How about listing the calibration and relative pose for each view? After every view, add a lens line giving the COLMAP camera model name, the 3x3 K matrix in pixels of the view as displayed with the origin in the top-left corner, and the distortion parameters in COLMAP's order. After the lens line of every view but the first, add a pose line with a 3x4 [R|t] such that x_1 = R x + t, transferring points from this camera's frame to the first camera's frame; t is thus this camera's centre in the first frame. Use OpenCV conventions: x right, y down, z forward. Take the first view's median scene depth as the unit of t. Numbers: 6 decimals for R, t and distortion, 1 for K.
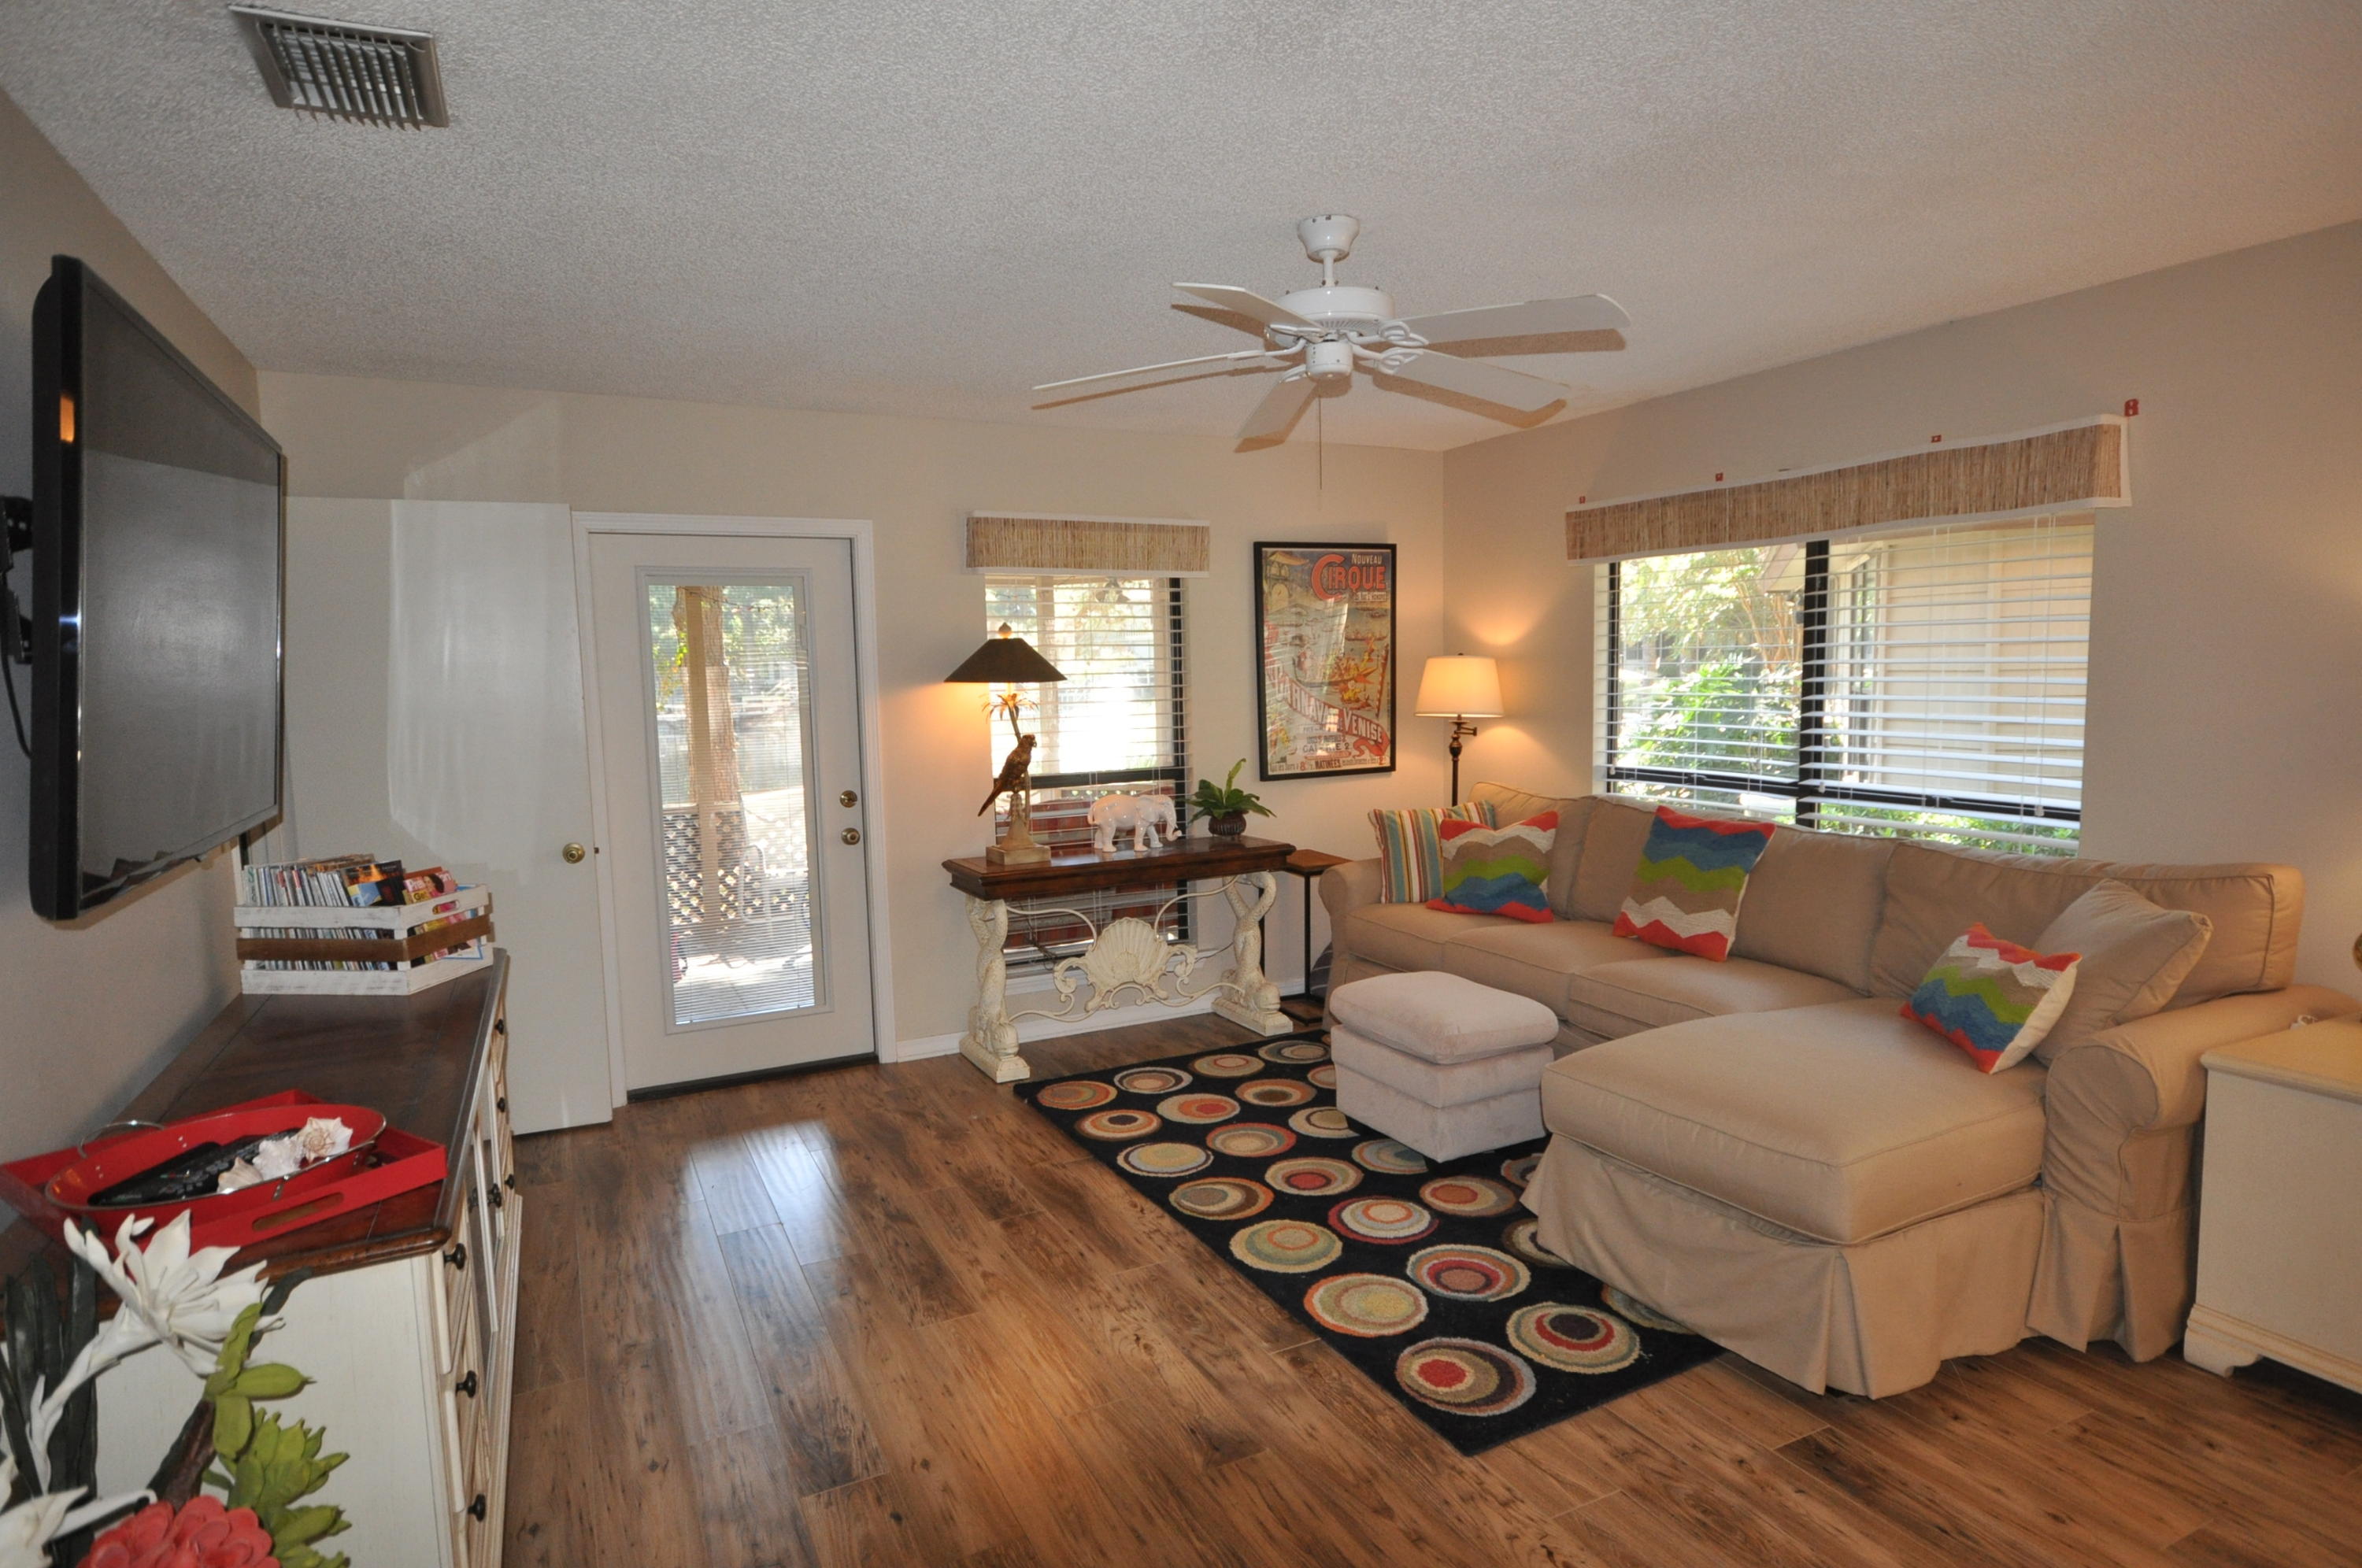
lens RADIAL K [[1283.2, 0, 1175.1], [0, 1283.2, 780.3], [0, 0, 1]] dist [0.032205, 0.000466]
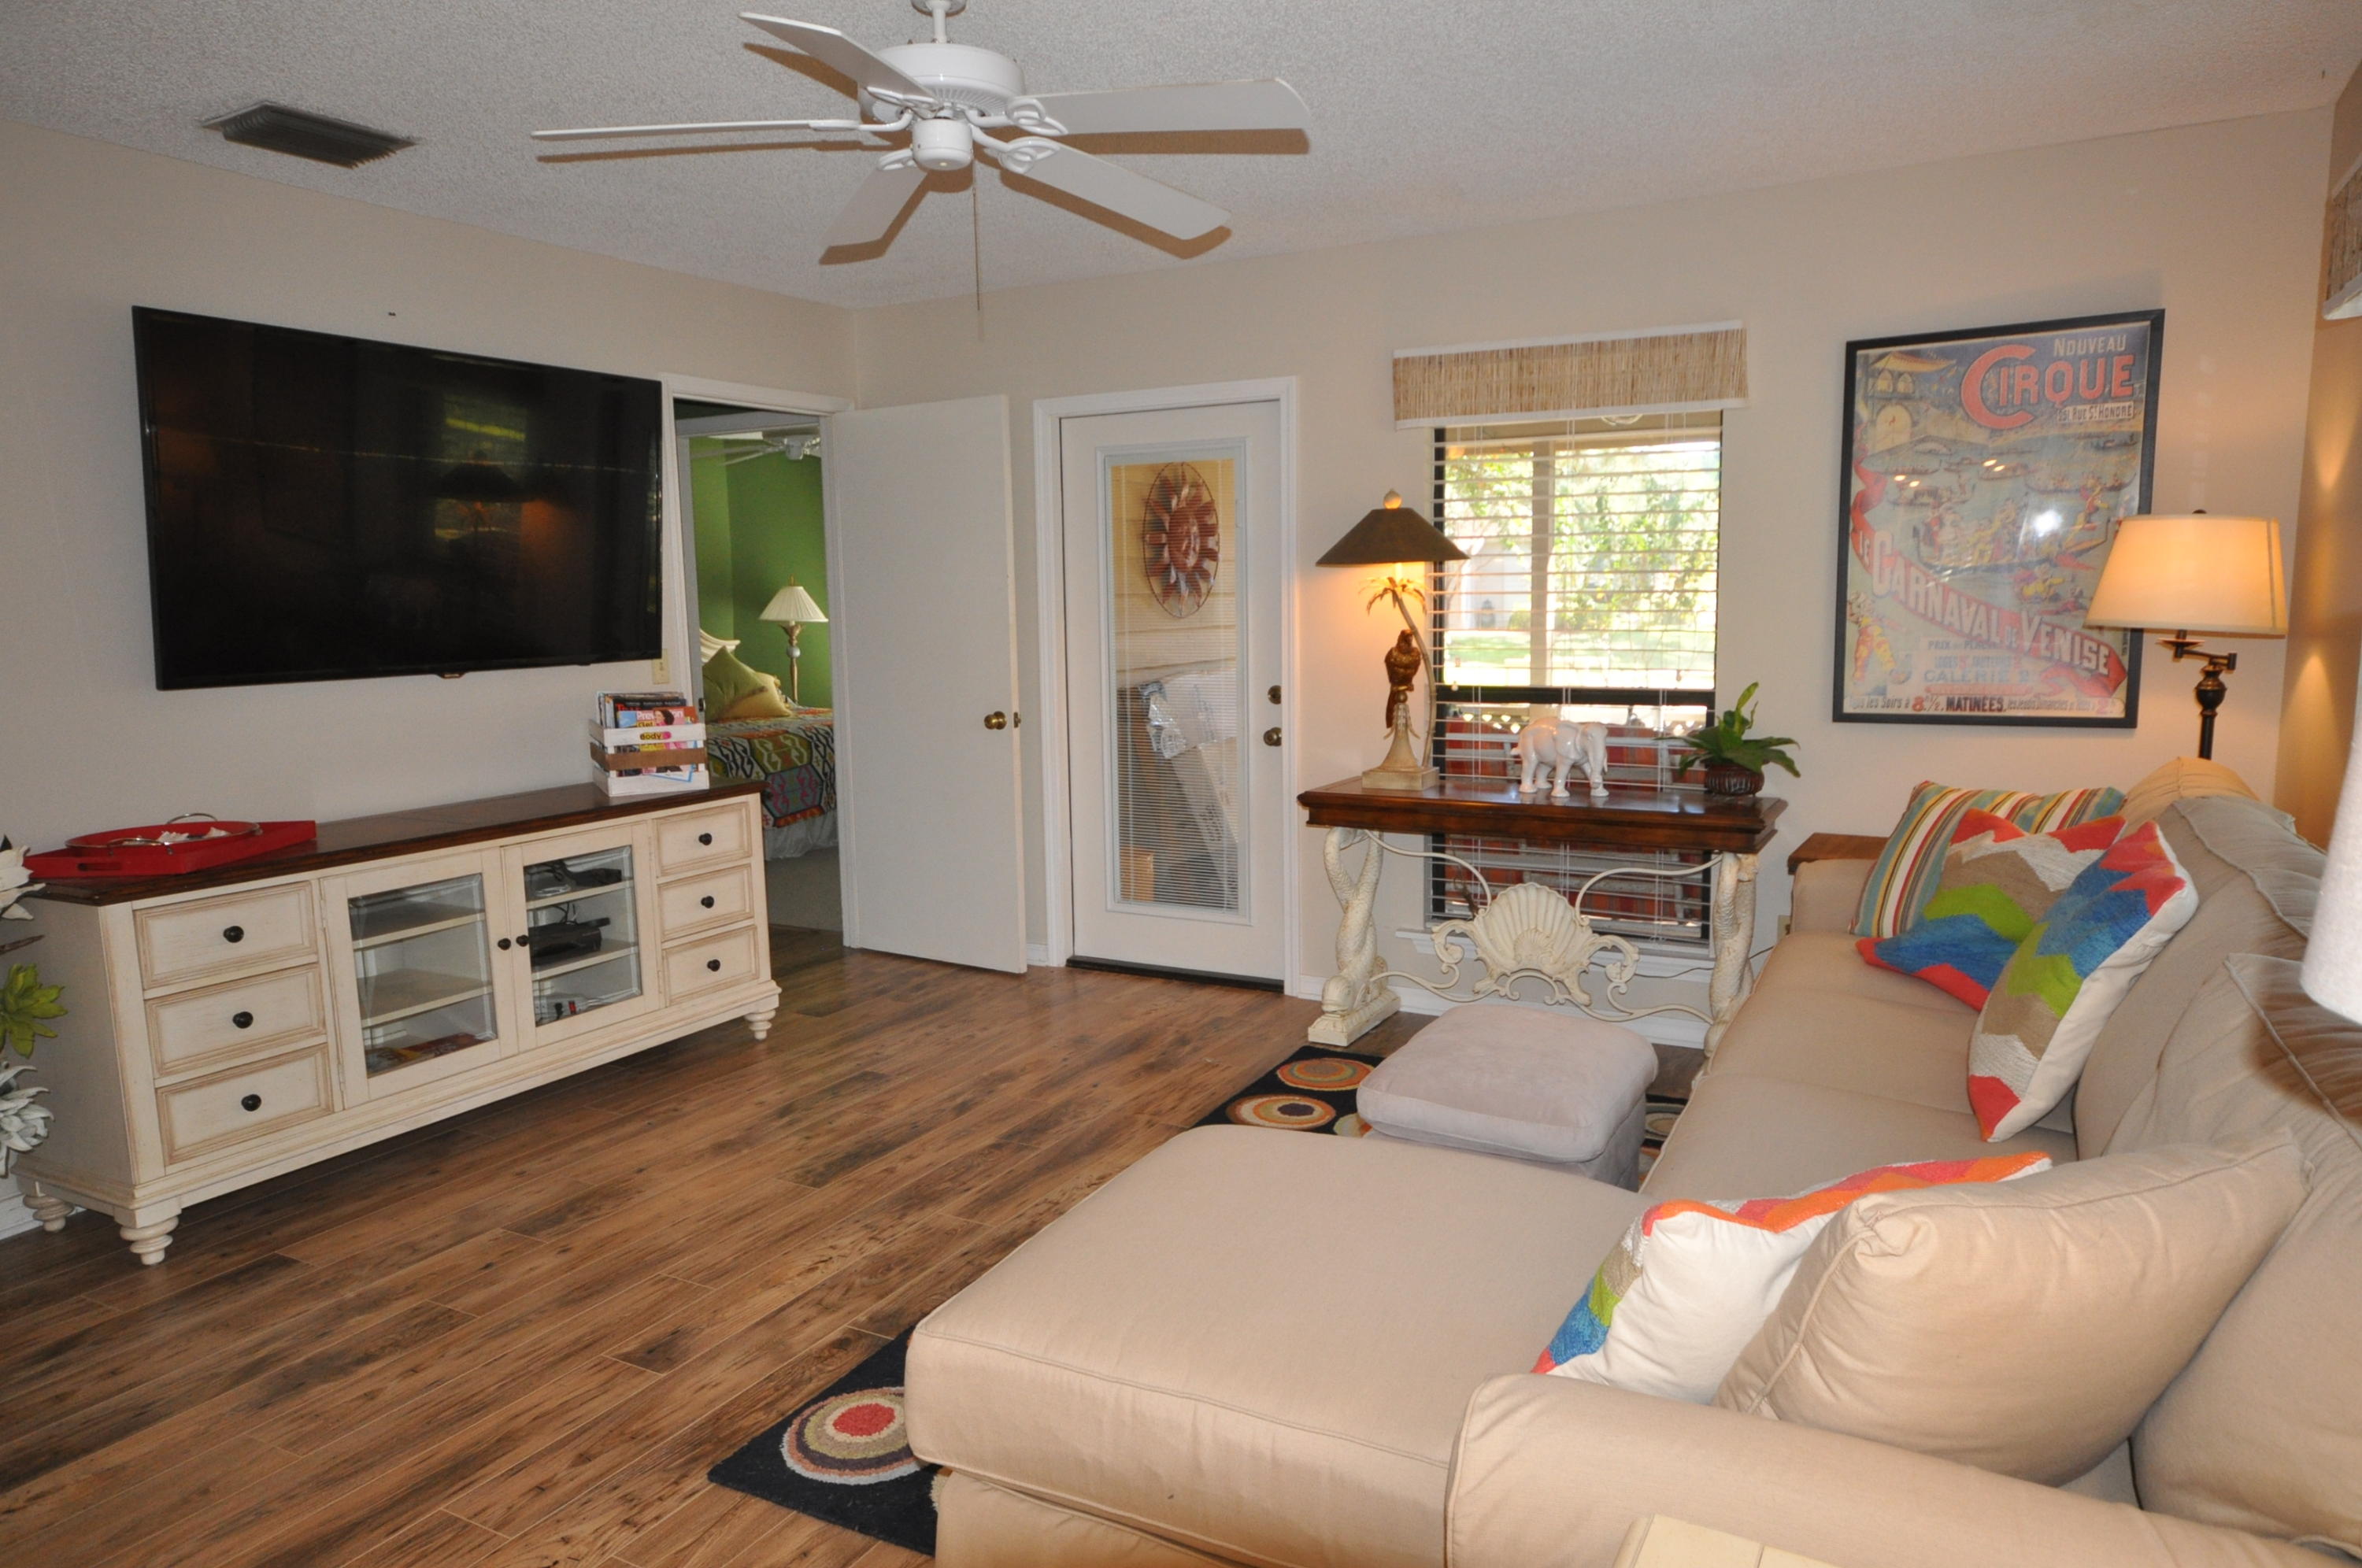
lens RADIAL K [[1507.0, 0, 1176.2], [0, 1507.0, 779.9], [0, 0, 1]] dist [0.001144, 0.001858]
pose [[0.567830, 0.115054, -0.815065, 0.698014], [-0.070098, 0.993345, 0.091385, -0.022504], [0.820155, 0.005244, 0.572117, 0.421770]]
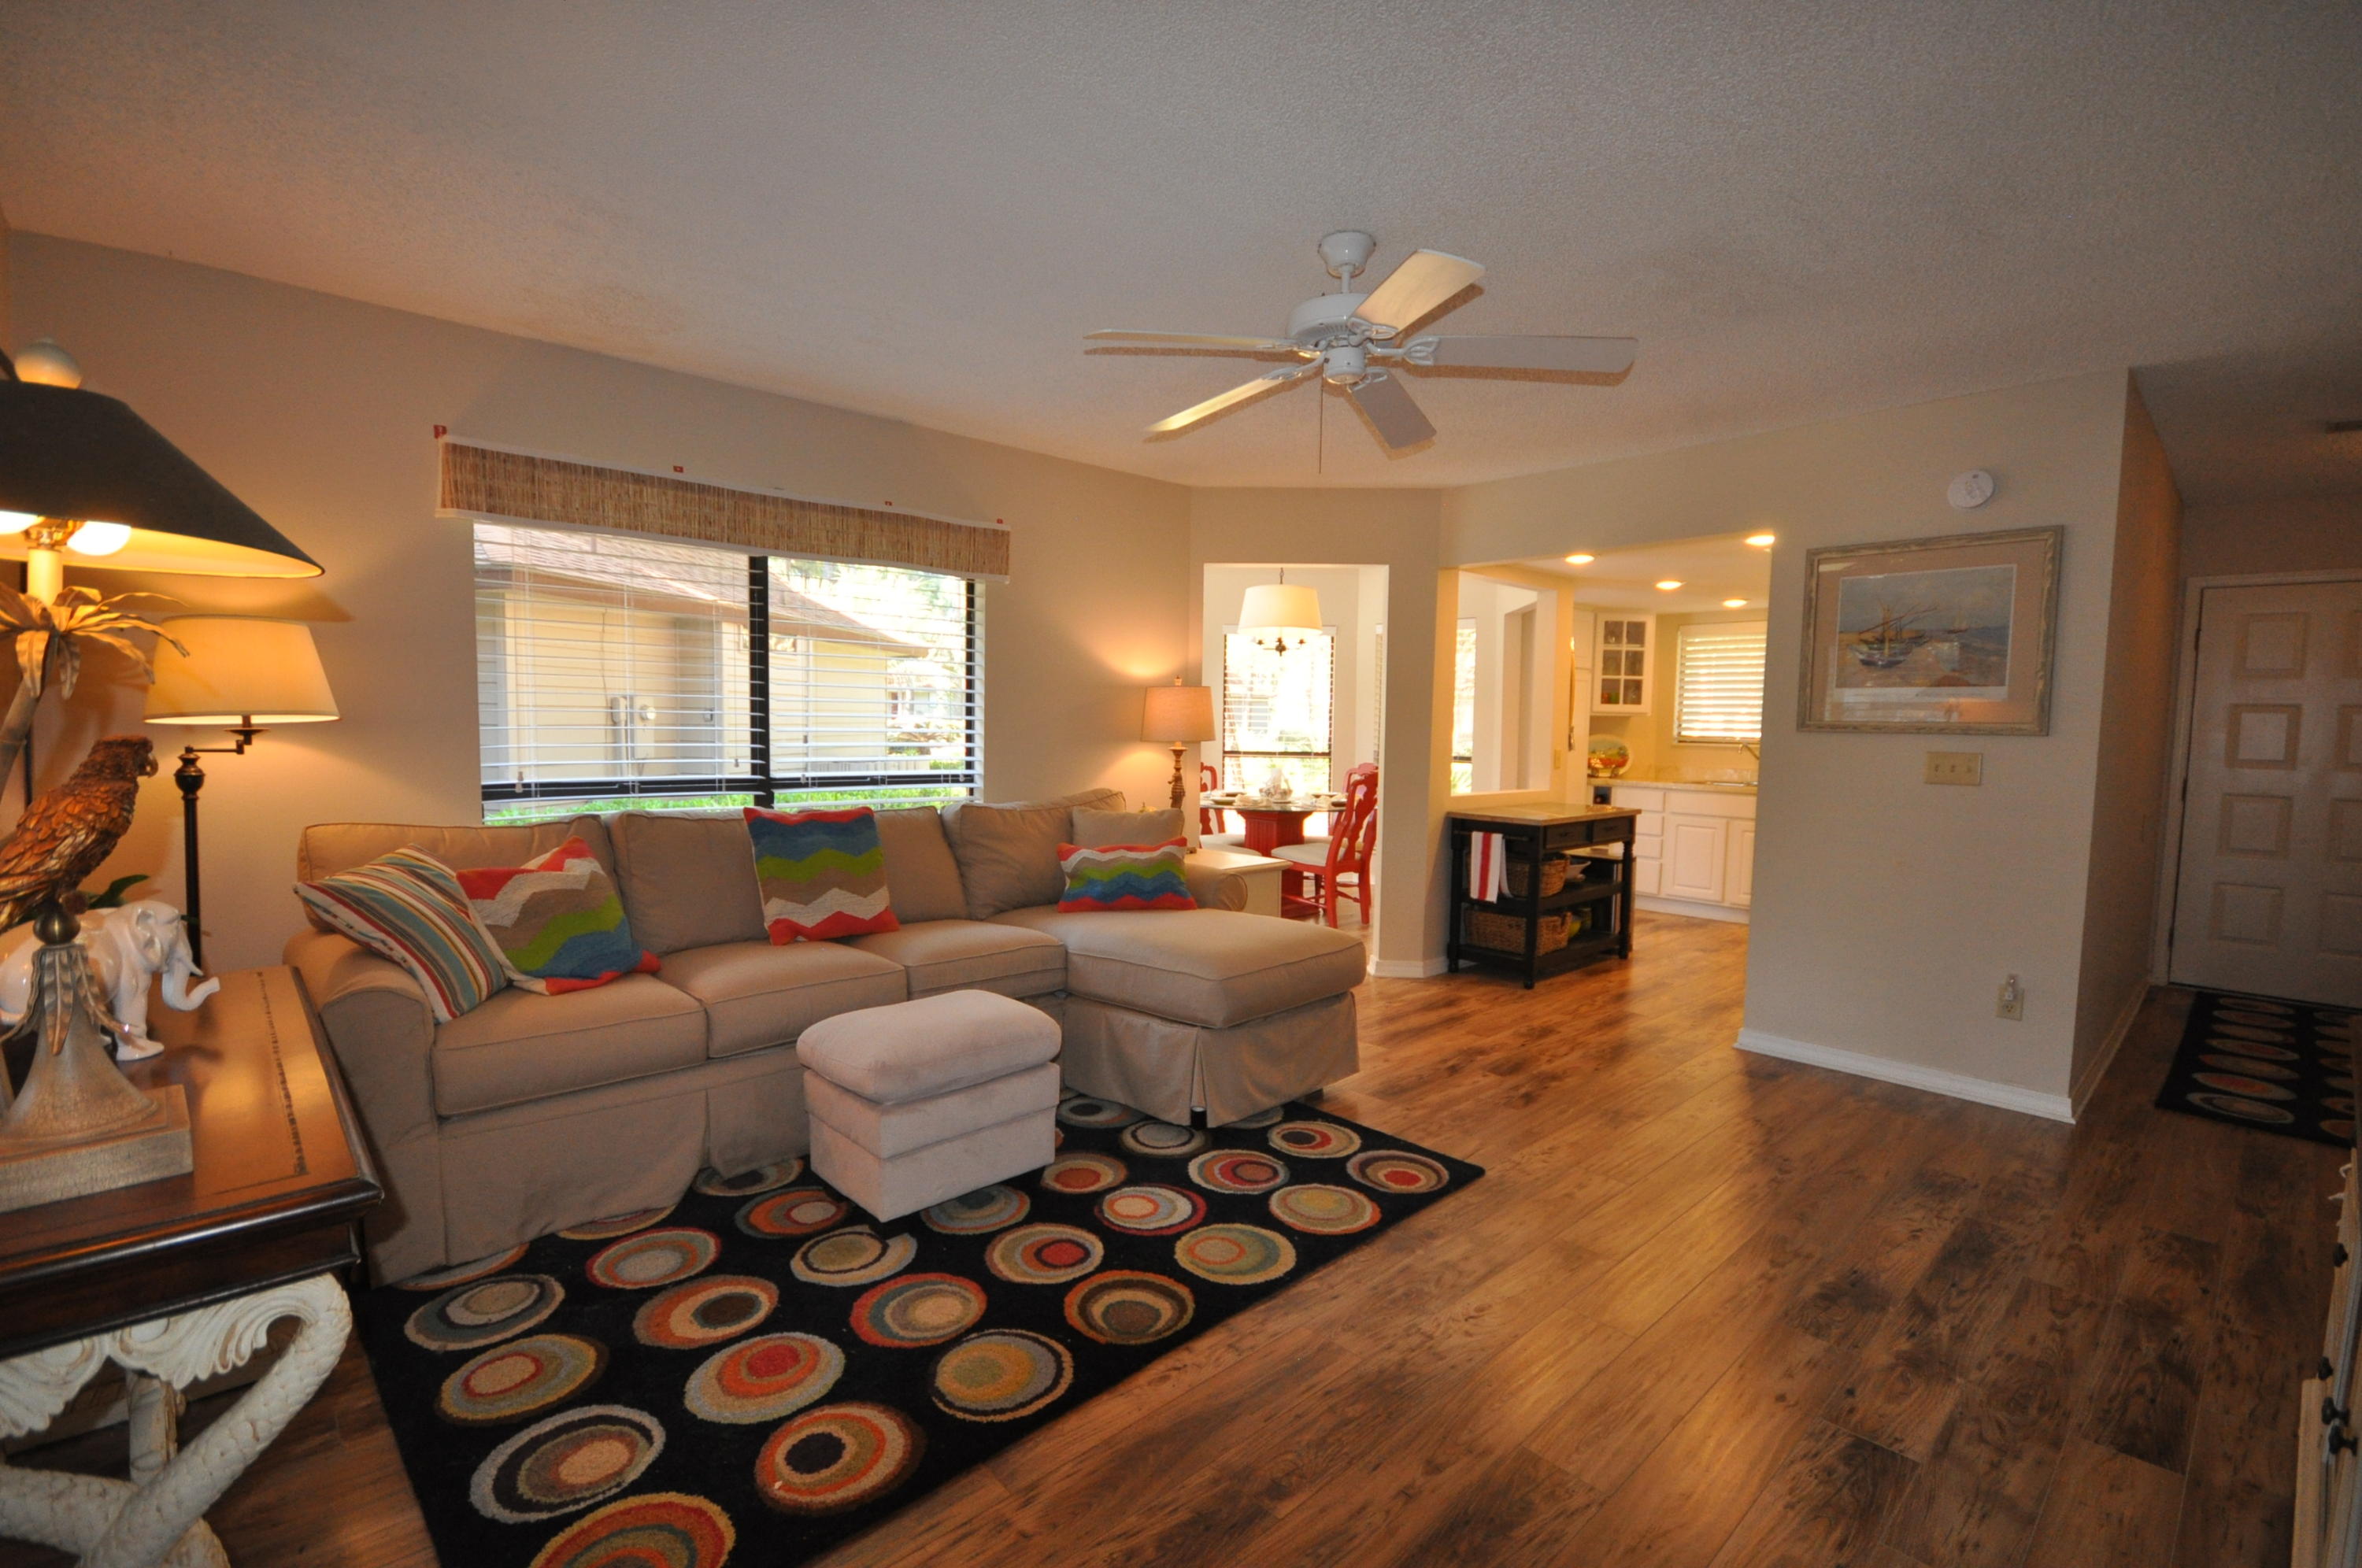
lens RADIAL K [[1040.4, 0, 1179.1], [0, 1040.4, 793.3], [0, 0, 1]] dist [0.000033, 0.000274]
pose [[-0.281520, -0.048285, 0.958340, -0.503637], [0.079154, 0.994161, 0.073342, -0.024079], [-0.956285, 0.096504, -0.276054, 1.003887]]
